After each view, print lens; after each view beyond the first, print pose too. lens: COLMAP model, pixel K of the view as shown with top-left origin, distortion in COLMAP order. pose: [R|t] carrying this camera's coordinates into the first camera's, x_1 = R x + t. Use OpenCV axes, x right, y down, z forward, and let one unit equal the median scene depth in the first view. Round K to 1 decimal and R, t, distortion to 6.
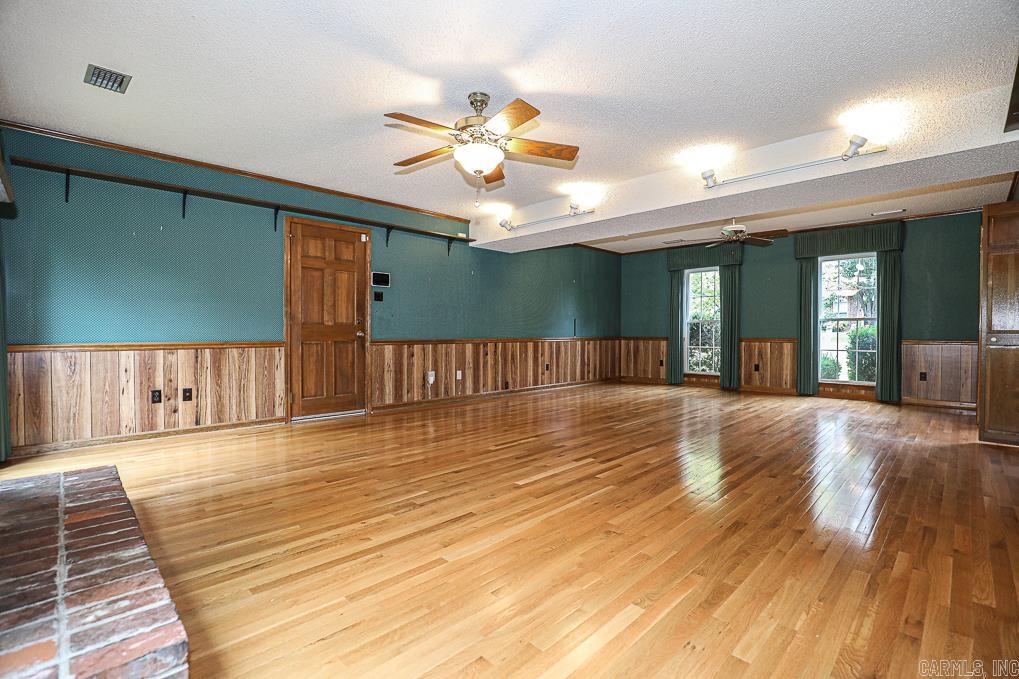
lens RADIAL K [[468.8, 0, 505.8], [0, 468.8, 335.9], [0, 0, 1]] dist [-0.021852, 0.007625]
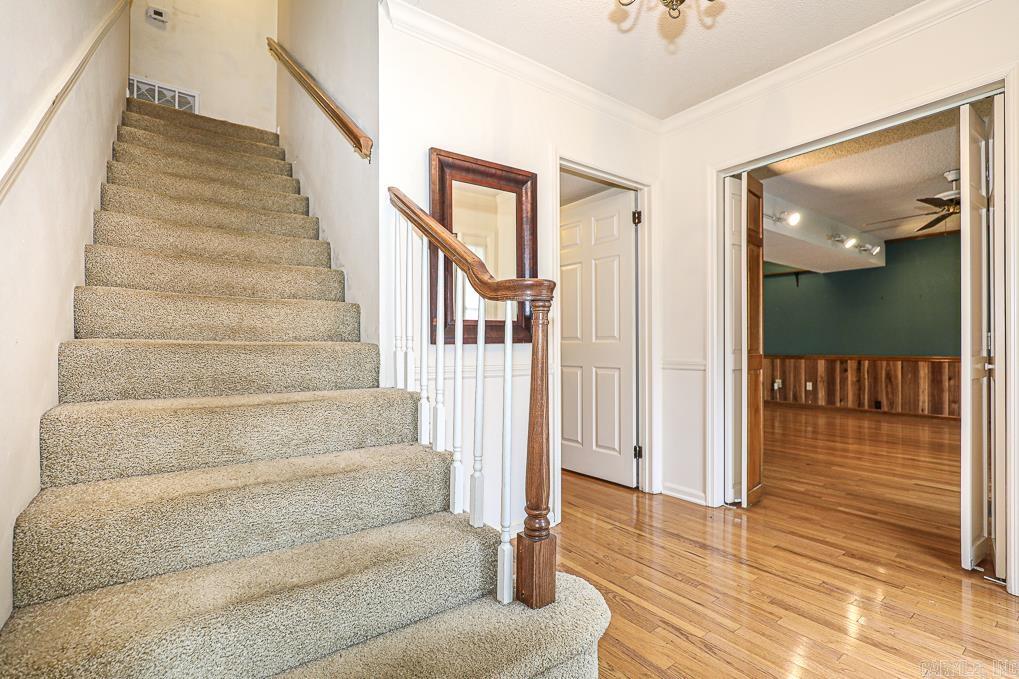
lens RADIAL K [[468.8, 0, 504.2], [0, 468.8, 345.2], [0, 0, 1]] dist [-0.021852, 0.007625]
pose [[-0.147288, -0.012703, -0.989012, 1.142196], [-0.016841, 0.999805, -0.010334, 0.005982], [0.988950, 0.015134, -0.147473, 0.409111]]
